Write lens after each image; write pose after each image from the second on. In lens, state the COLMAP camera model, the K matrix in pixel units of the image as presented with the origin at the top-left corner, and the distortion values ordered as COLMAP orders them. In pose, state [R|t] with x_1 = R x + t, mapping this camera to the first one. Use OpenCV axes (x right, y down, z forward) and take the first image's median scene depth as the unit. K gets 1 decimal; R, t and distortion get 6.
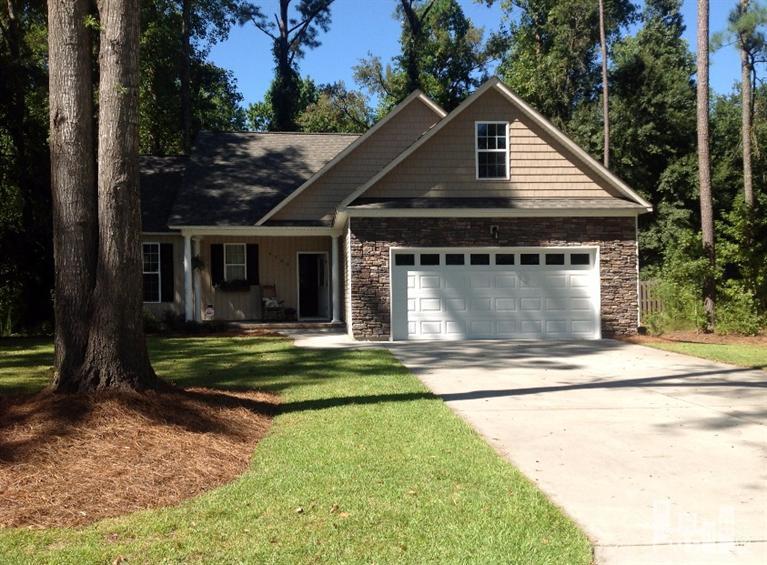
lens RADIAL K [[735.9, 0, 385.8], [0, 735.9, 294.8], [0, 0, 1]] dist [0.079651, -0.019900]
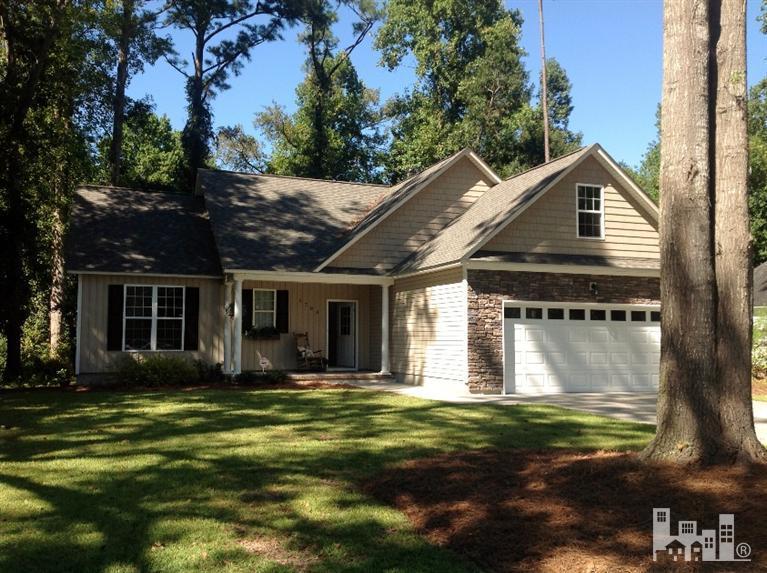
lens RADIAL K [[719.0, 0, 383.5], [0, 719.0, 286.5], [0, 0, 1]] dist [0.195894, -0.441875]
pose [[0.964988, 0.033621, 0.260131, -0.368237], [-0.014223, 0.996999, -0.076098, -0.005070], [-0.261909, 0.069734, 0.962570, 0.077961]]
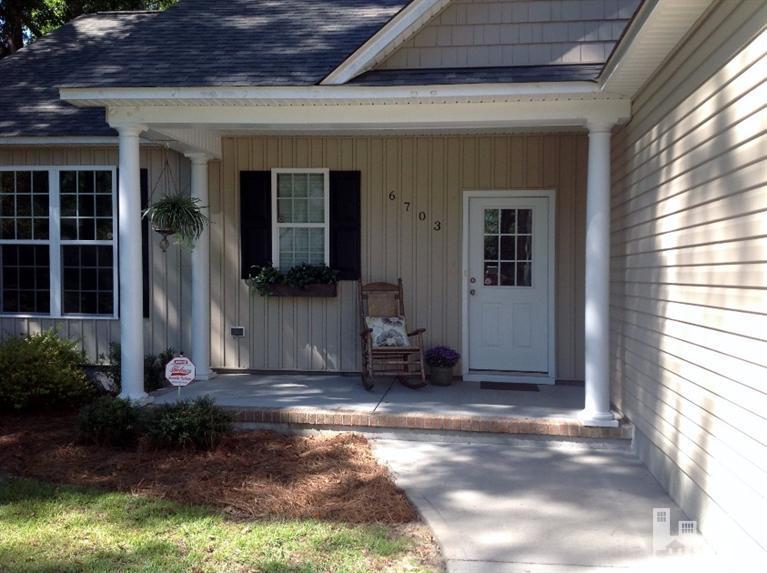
lens RADIAL K [[719.0, 0, 383.5], [0, 719.0, 286.5], [0, 0, 1]] dist [0.195894, -0.441875]
pose [[0.979035, 0.026232, -0.201996, -0.106883], [-0.022197, 0.999507, 0.022217, -0.022939], [0.202480, -0.017267, 0.979134, 0.796897]]
